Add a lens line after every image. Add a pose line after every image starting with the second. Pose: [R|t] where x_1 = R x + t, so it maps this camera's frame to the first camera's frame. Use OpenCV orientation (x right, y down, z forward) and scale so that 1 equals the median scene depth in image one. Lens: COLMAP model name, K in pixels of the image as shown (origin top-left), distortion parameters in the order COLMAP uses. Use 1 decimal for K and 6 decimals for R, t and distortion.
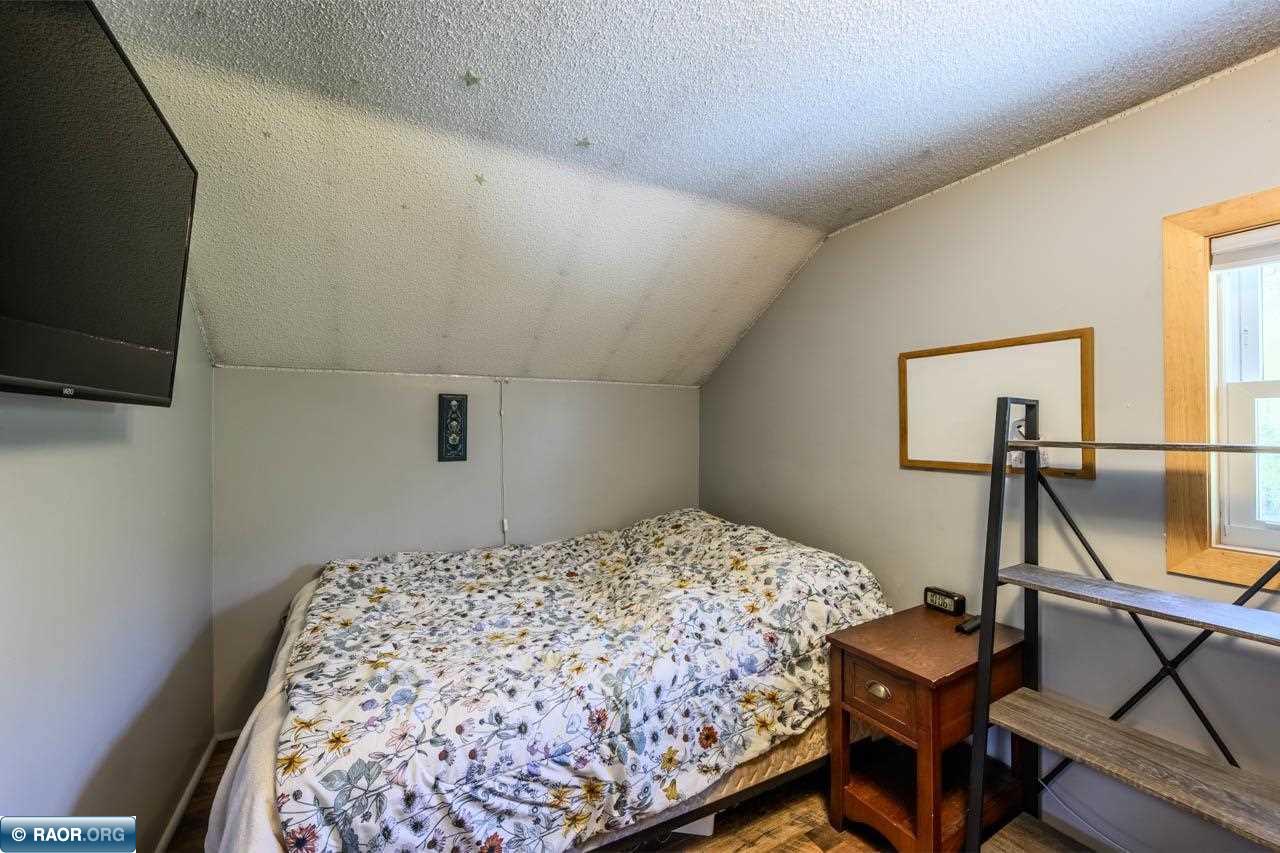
lens RADIAL K [[500.0, 0, 640.0], [0, 500.0, 426.5], [0, 0, 1]] dist [0.000773, -0.000210]
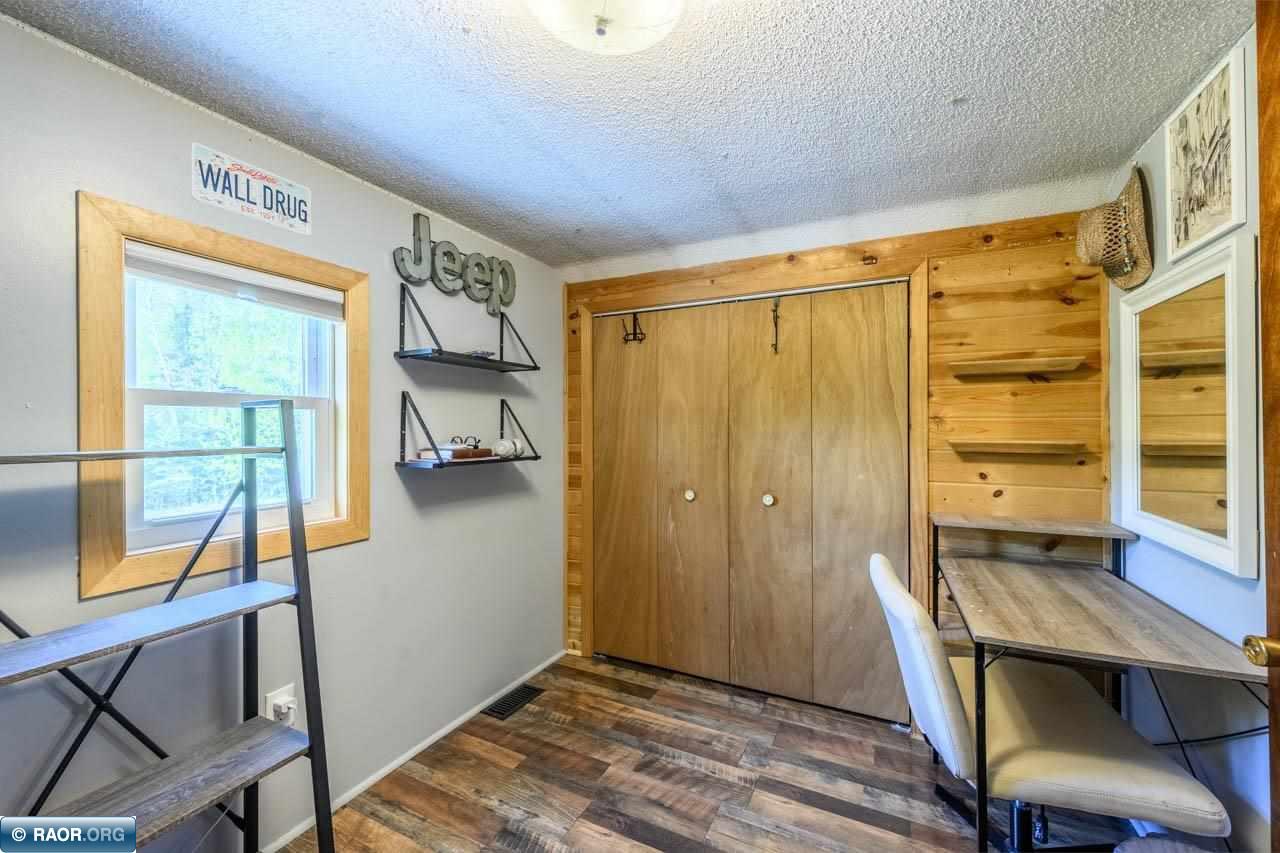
lens RADIAL K [[500.0, 0, 640.0], [0, 500.0, 426.5], [0, 0, 1]] dist [0.000773, -0.000210]
pose [[-0.558093, 0.005710, 0.829759, -0.214902], [0.006139, 0.999977, -0.002753, -0.002672], [-0.829756, 0.003557, -0.558115, 0.710834]]
